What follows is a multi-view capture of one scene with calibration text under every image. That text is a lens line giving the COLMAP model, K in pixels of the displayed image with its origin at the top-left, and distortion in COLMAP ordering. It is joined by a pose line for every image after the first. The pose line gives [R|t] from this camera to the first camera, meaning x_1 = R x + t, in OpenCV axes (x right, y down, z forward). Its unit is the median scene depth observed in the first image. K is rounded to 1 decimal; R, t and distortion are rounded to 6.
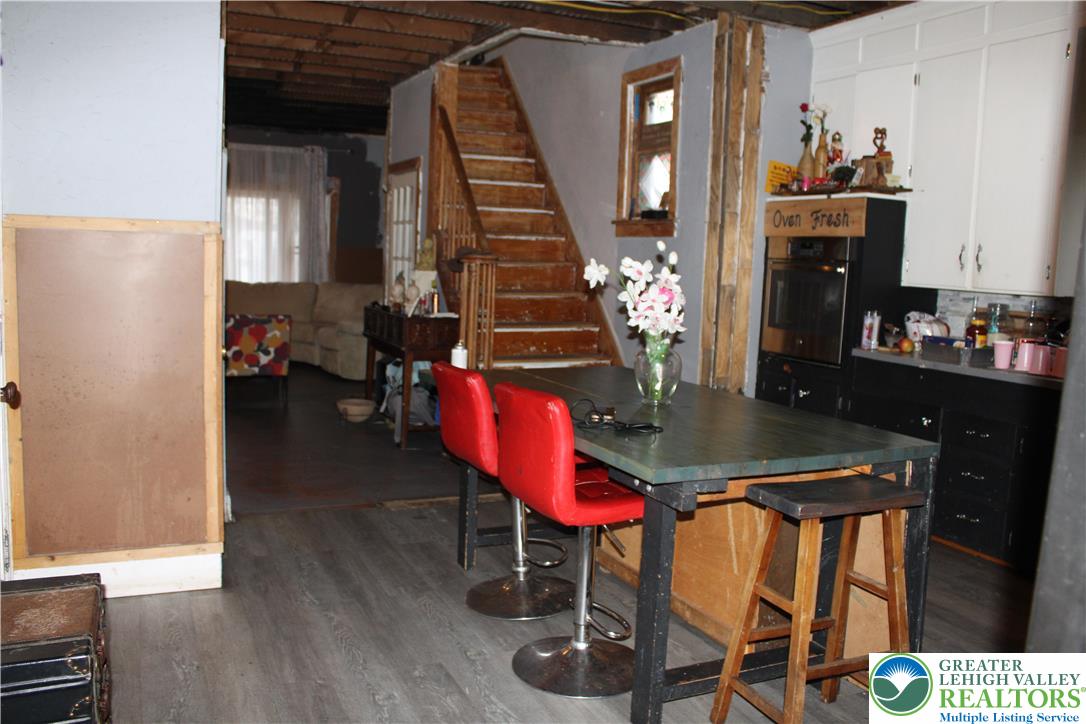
lens RADIAL K [[902.2, 0, 546.8], [0, 902.2, 364.3], [0, 0, 1]] dist [-0.159572, 0.130954]
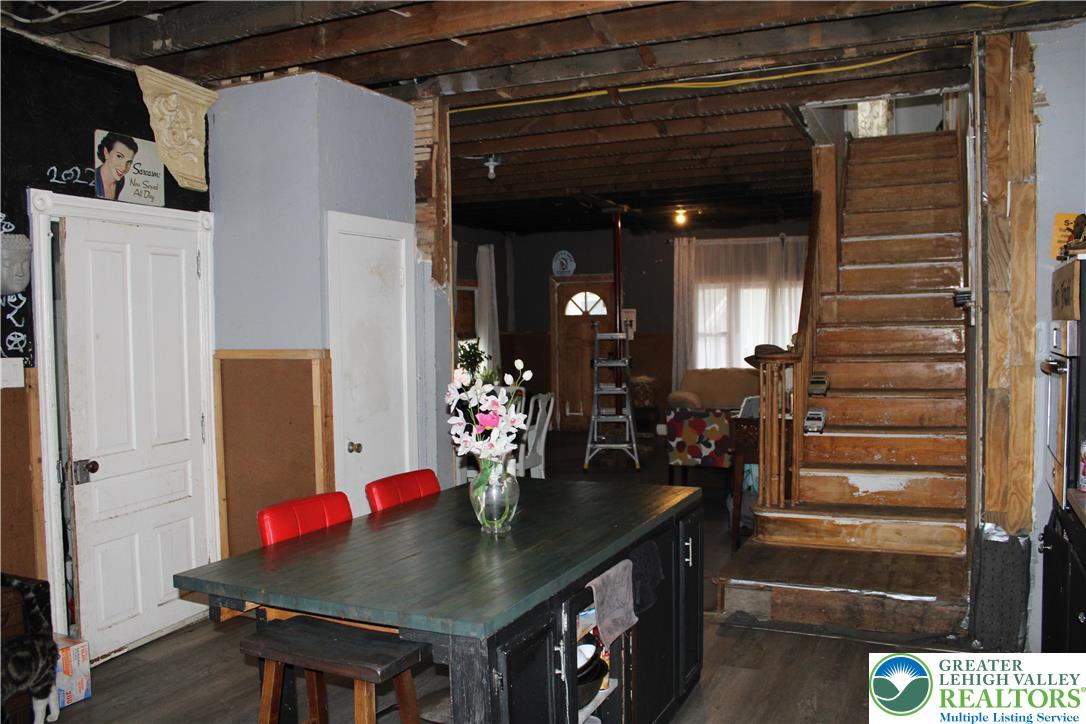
lens RADIAL K [[902.2, 0, 541.4], [0, 902.2, 368.0], [0, 0, 1]] dist [-0.159572, 0.130954]
pose [[0.640855, -0.012947, -0.767553, 0.511739], [-0.050519, 0.996979, -0.058997, -0.043202], [0.765998, 0.076585, 0.638265, 0.242568]]
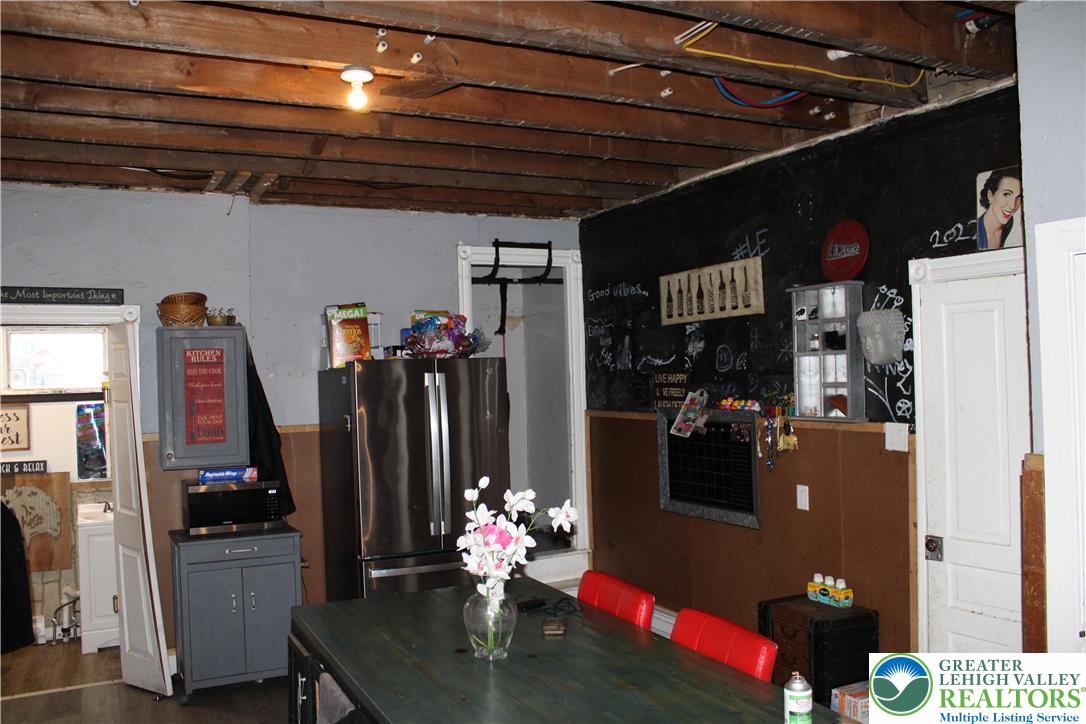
lens RADIAL K [[902.2, 0, 543.1], [0, 902.2, 362.4], [0, 0, 1]] dist [-0.159572, 0.130954]
pose [[-0.999399, -0.018600, -0.029242, 0.019105], [-0.021720, 0.993662, 0.110287, -0.204305], [0.027006, 0.110855, -0.993470, 1.123233]]
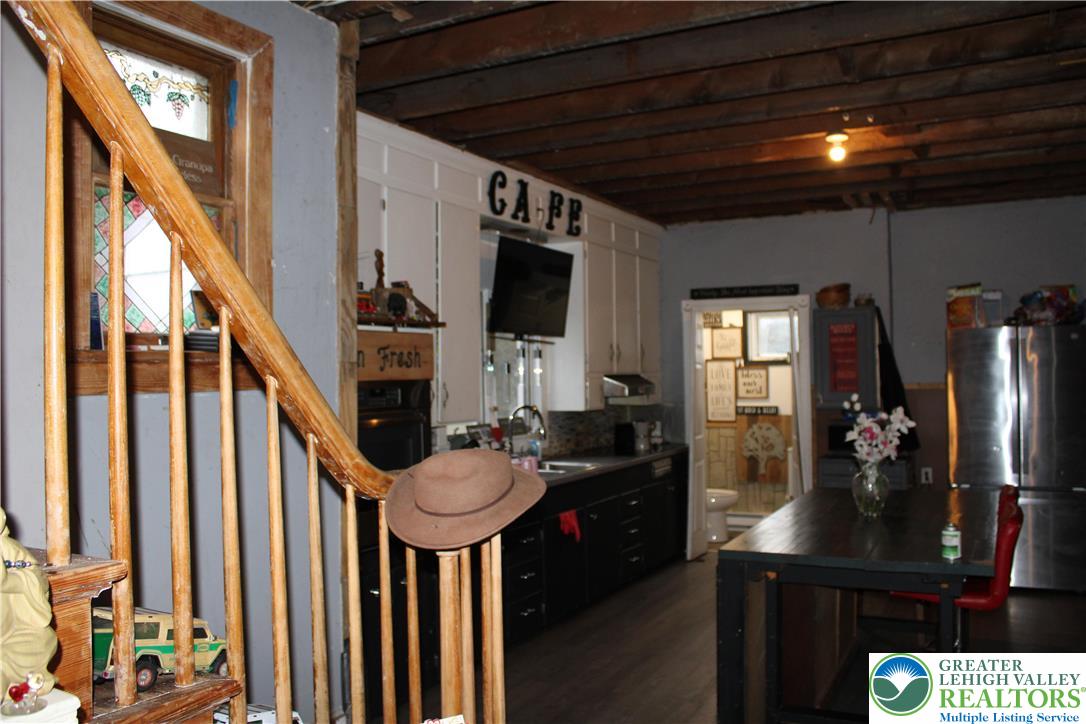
lens RADIAL K [[902.2, 0, 543.0], [0, 902.2, 364.5], [0, 0, 1]] dist [-0.159572, 0.130954]
pose [[-0.598019, -0.021443, 0.801195, -0.383258], [0.089425, 0.991615, 0.093288, -0.209021], [-0.796478, 0.127435, -0.591087, 1.294803]]
